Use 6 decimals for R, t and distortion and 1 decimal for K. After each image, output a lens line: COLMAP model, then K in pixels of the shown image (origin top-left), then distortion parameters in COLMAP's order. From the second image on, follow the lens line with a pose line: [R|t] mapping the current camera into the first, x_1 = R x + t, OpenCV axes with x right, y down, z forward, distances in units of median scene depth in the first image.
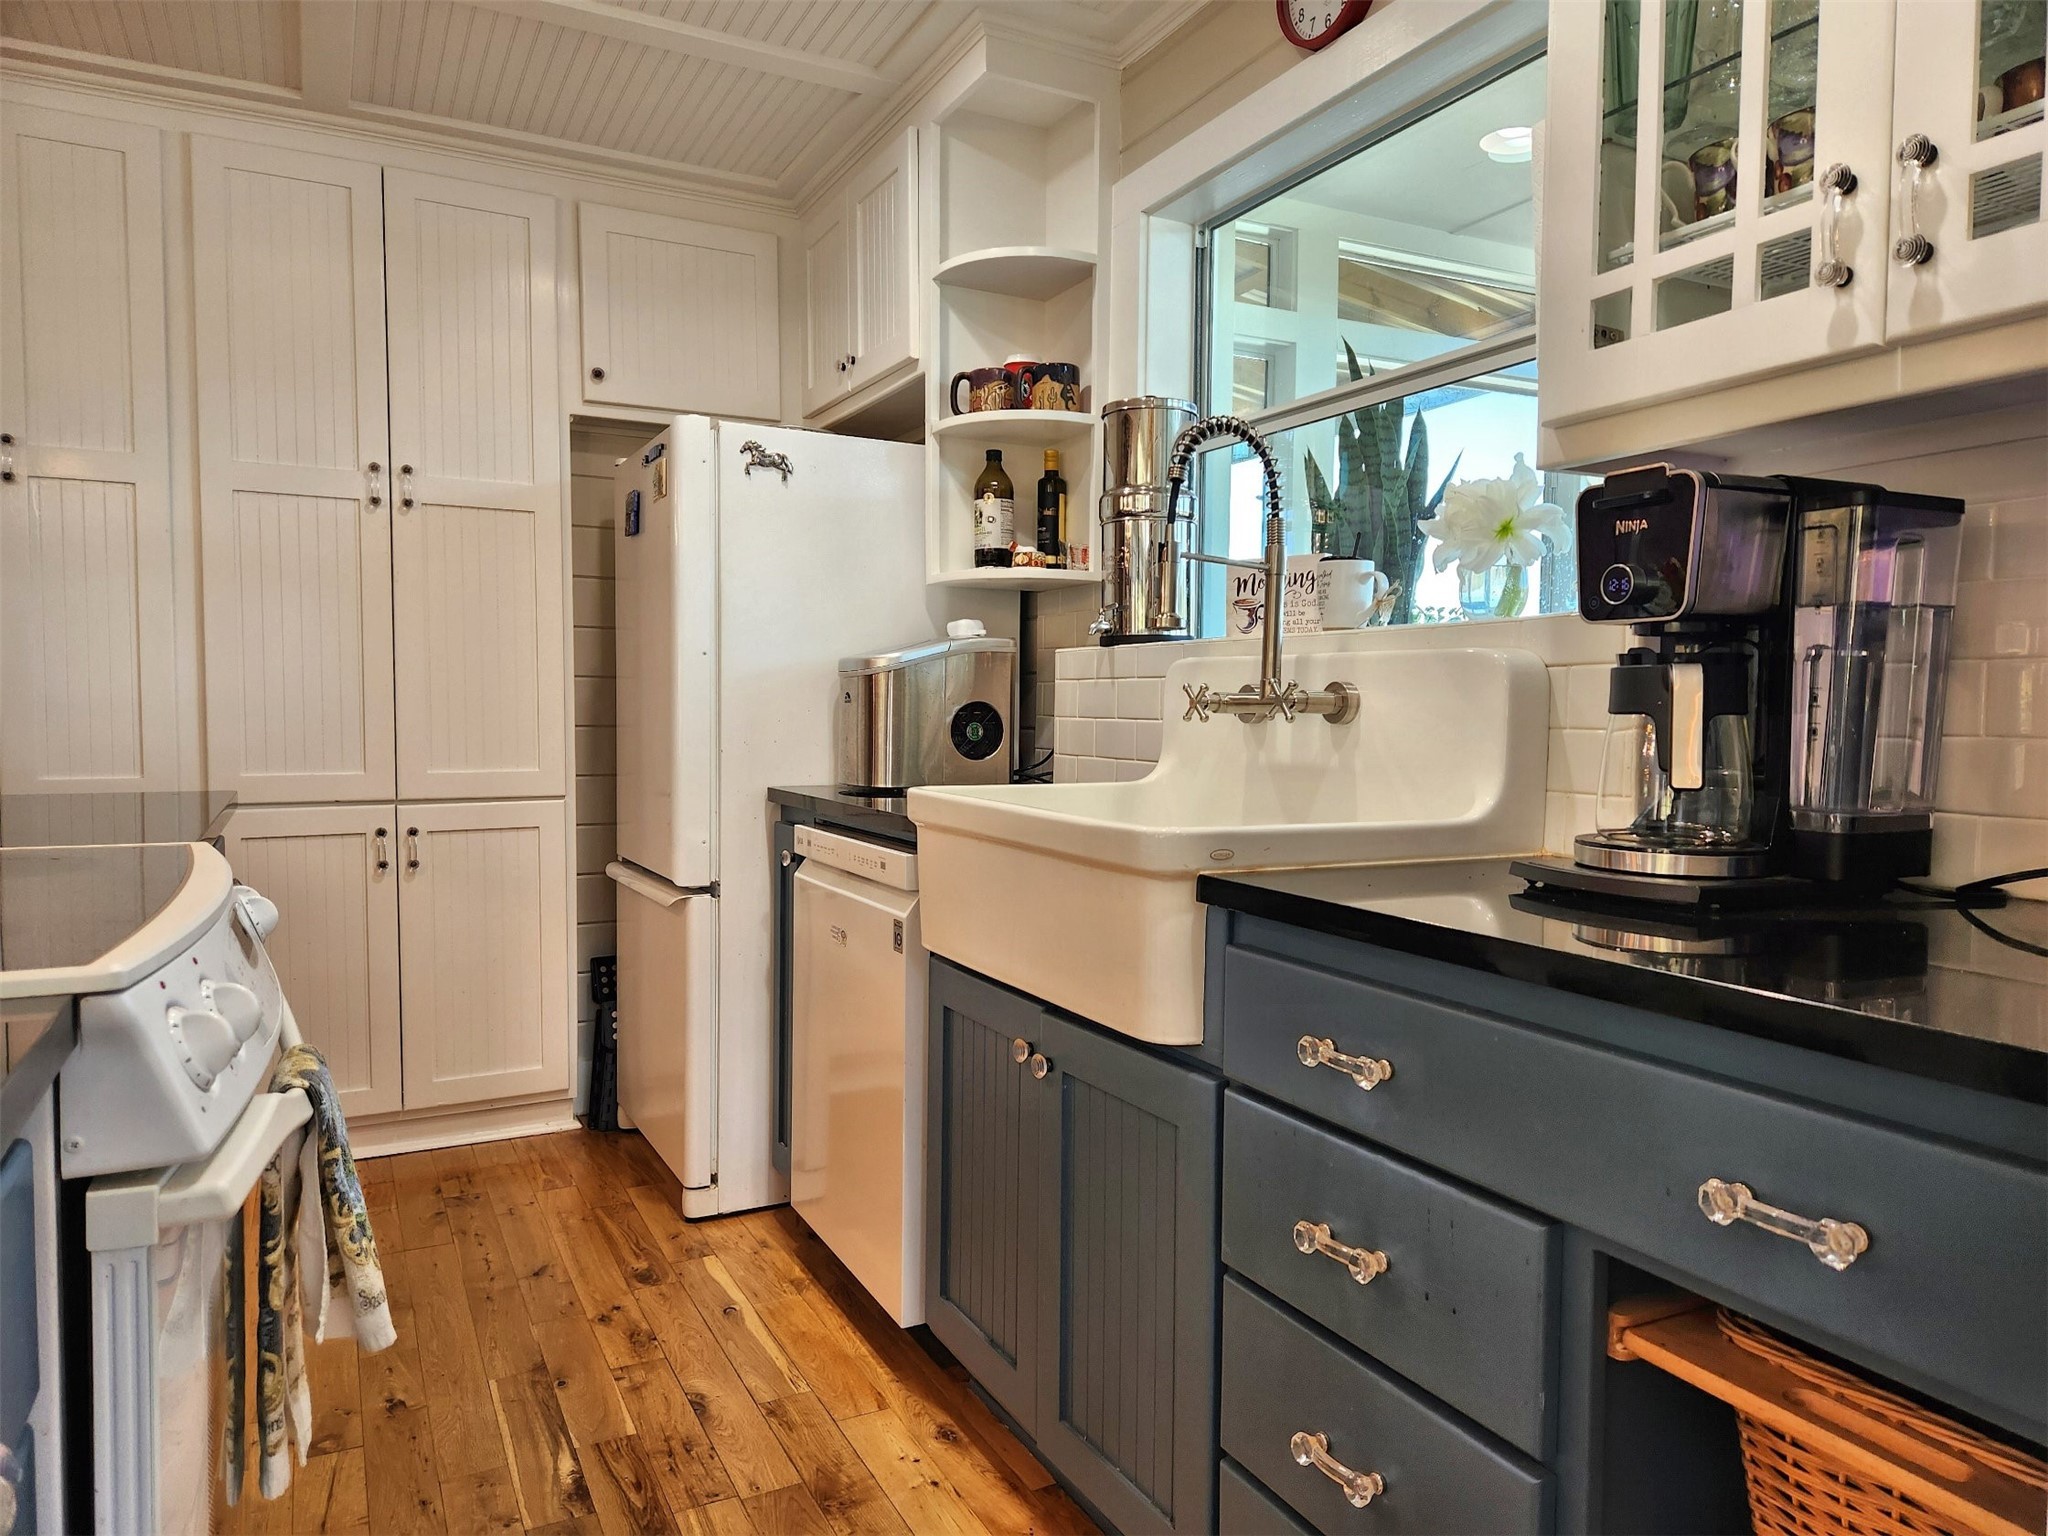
lens RADIAL K [[1361.5, 0, 1045.1], [0, 1361.5, 764.5], [0, 0, 1]] dist [0.080037, -0.067369]
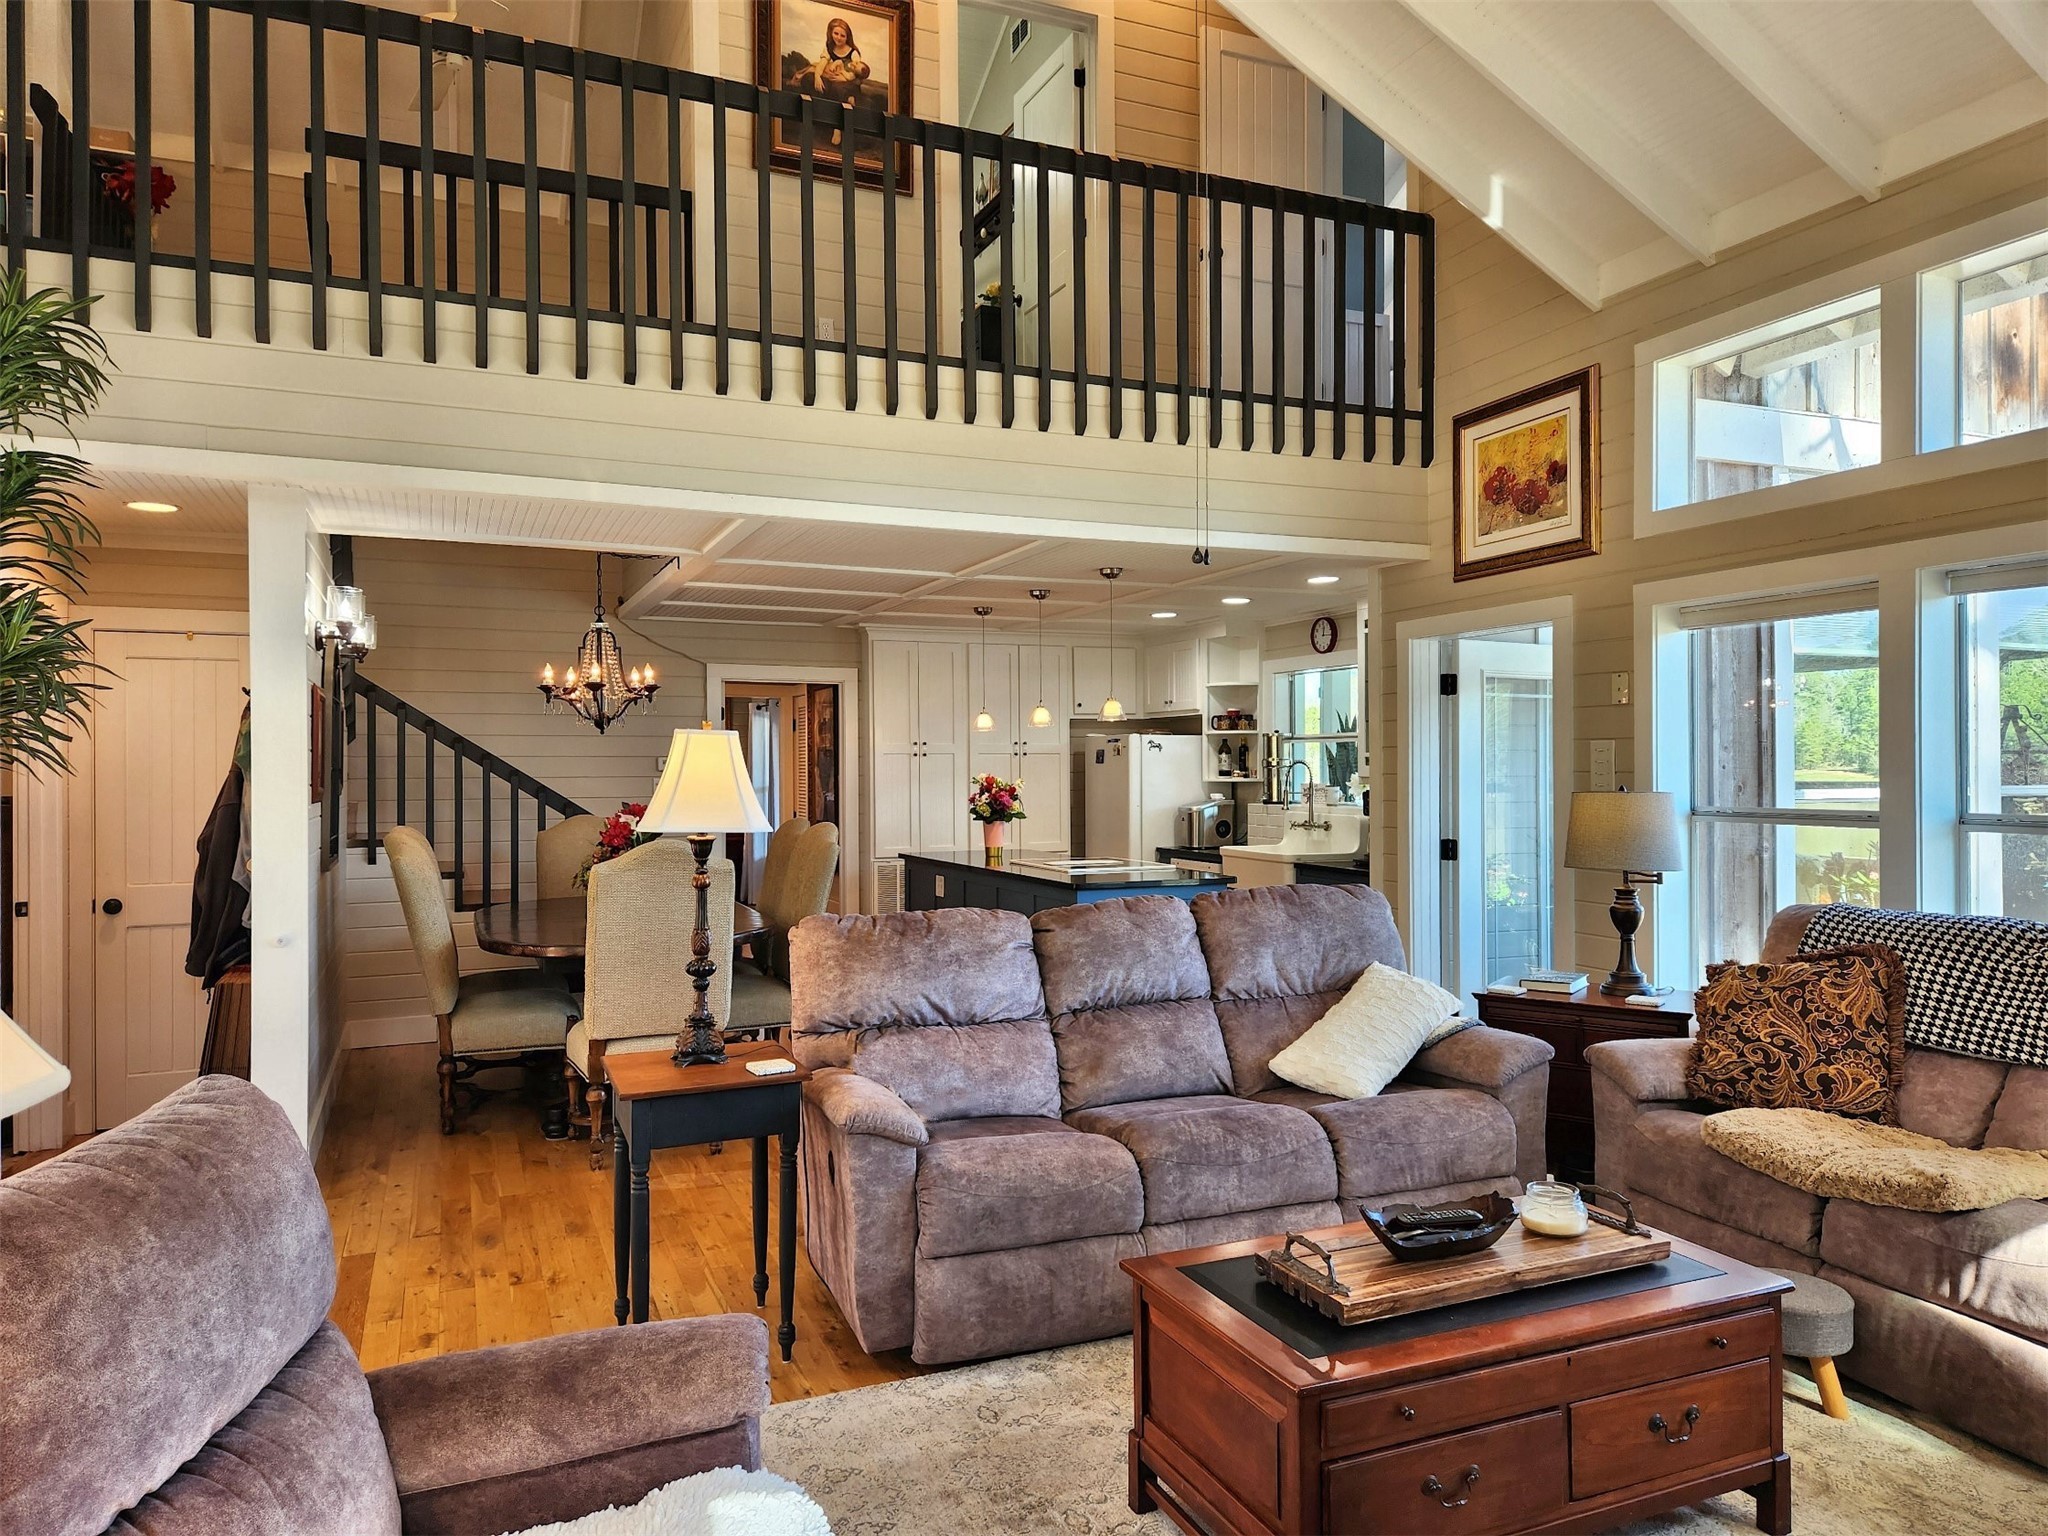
lens RADIAL K [[1361.5, 0, 1020.0], [0, 1361.5, 758.9], [0, 0, 1]] dist [0.080037, -0.067369]
pose [[0.996313, -0.012692, -0.084852, -0.248294], [0.008166, 0.998536, -0.053477, -0.022564], [0.085407, 0.052587, 0.994957, -2.212326]]
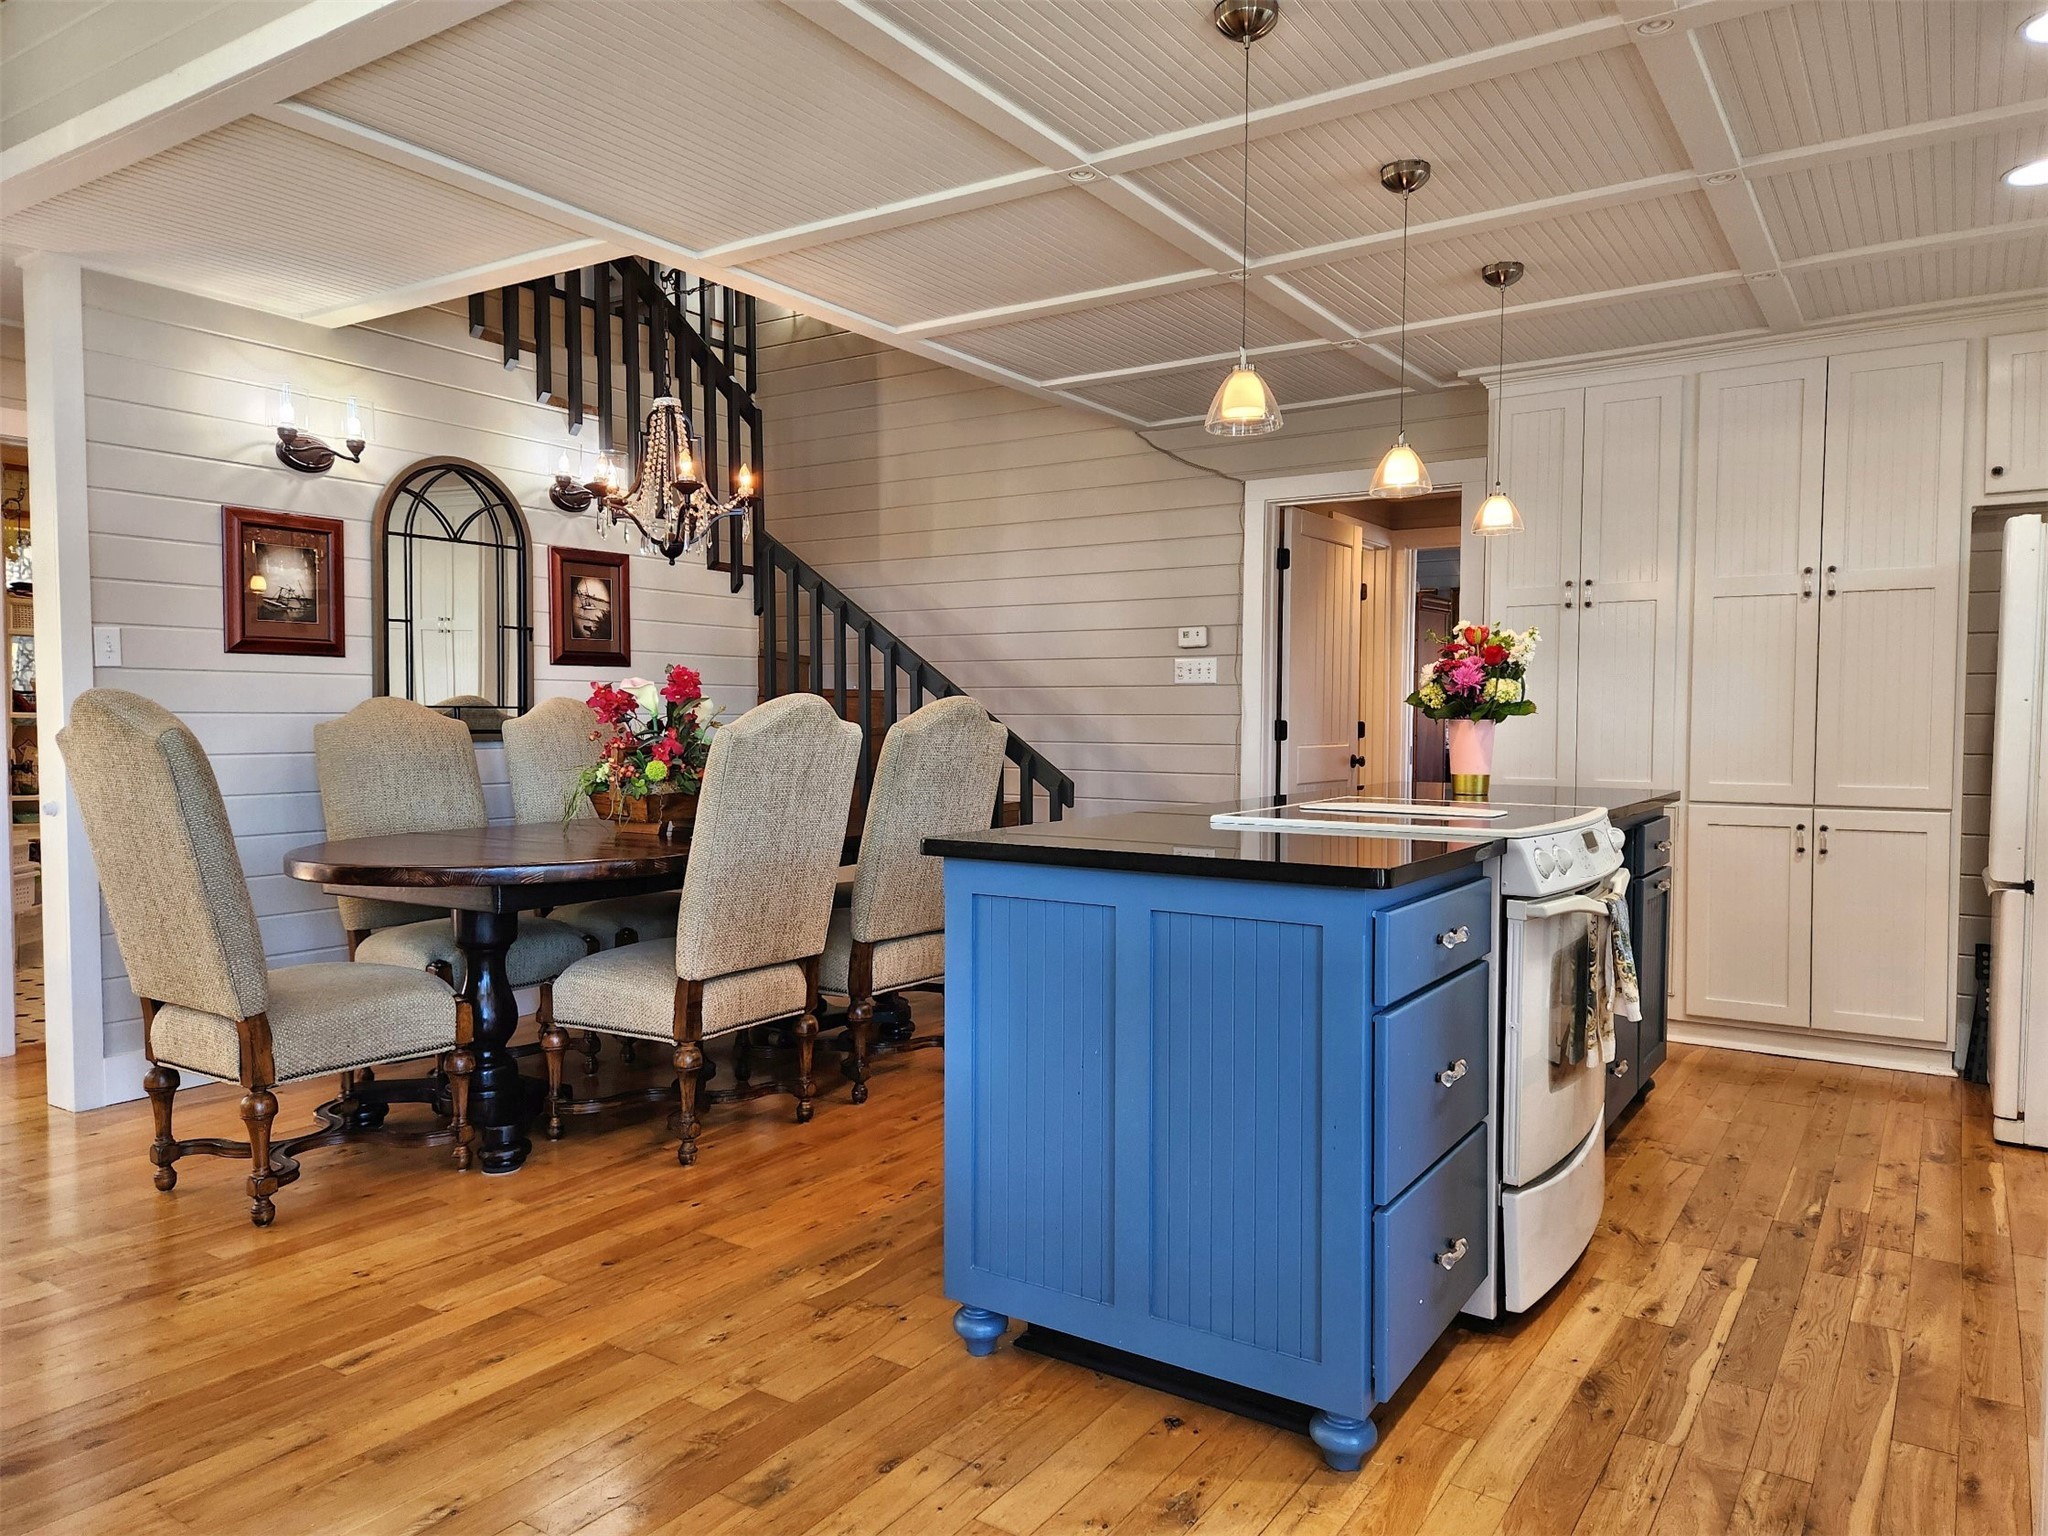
lens RADIAL K [[1361.5, 0, 1060.0], [0, 1361.5, 775.3], [0, 0, 1]] dist [0.080037, -0.067369]
pose [[0.489403, 0.035645, -0.871329, 0.437084], [-0.040874, 0.999004, 0.017911, 0.002151], [0.871099, 0.026849, 0.490373, -0.409324]]
